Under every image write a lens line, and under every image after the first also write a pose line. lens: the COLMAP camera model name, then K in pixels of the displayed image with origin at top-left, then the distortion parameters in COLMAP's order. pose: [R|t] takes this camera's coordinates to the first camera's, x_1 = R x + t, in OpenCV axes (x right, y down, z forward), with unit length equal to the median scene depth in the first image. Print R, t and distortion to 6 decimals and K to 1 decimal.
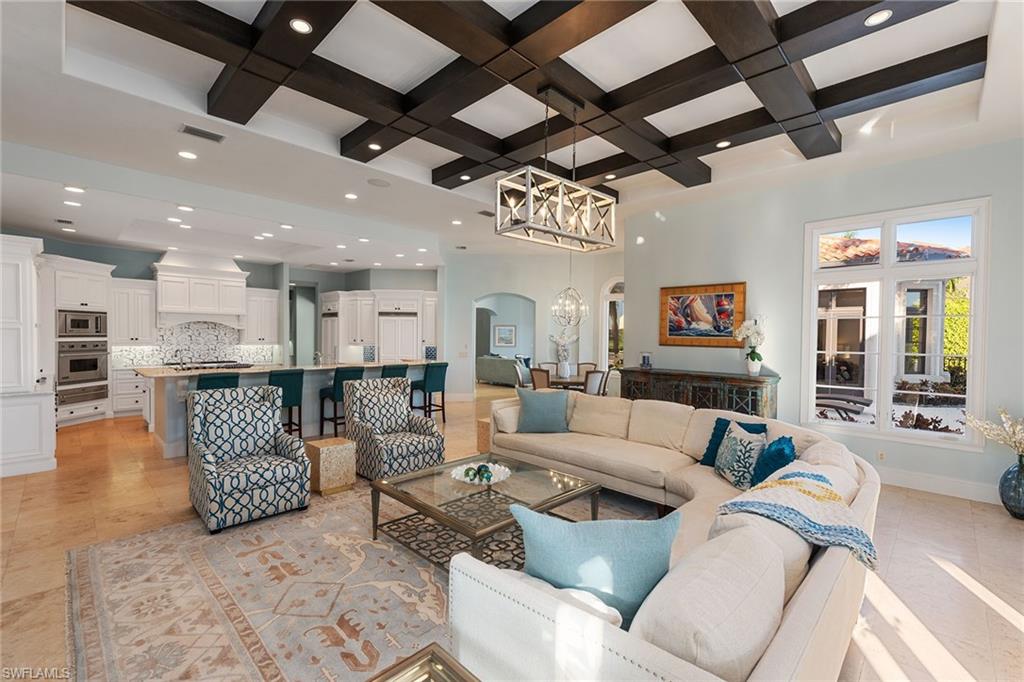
lens RADIAL K [[441.7, 0, 509.1], [0, 441.7, 340.4], [0, 0, 1]] dist [0.003076, 0.000151]
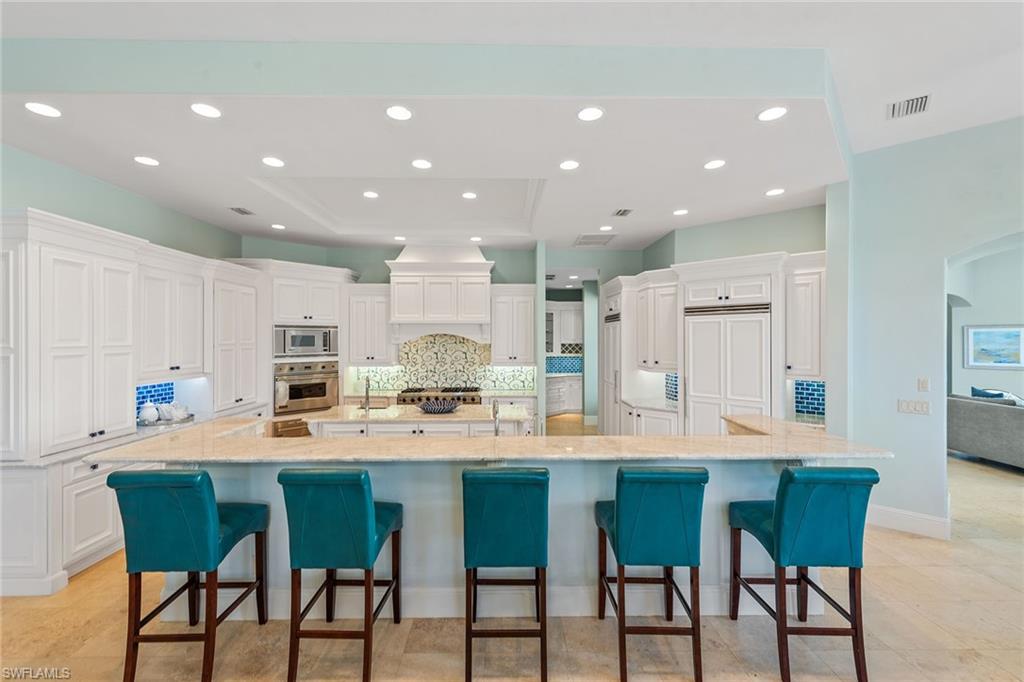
lens RADIAL K [[441.7, 0, 509.1], [0, 441.7, 340.4], [0, 0, 1]] dist [0.003076, 0.000151]
pose [[0.709547, -0.009788, -0.704590, -0.093363], [0.000376, 0.999909, -0.013511, -0.022684], [0.704658, 0.009321, 0.709486, 0.567710]]
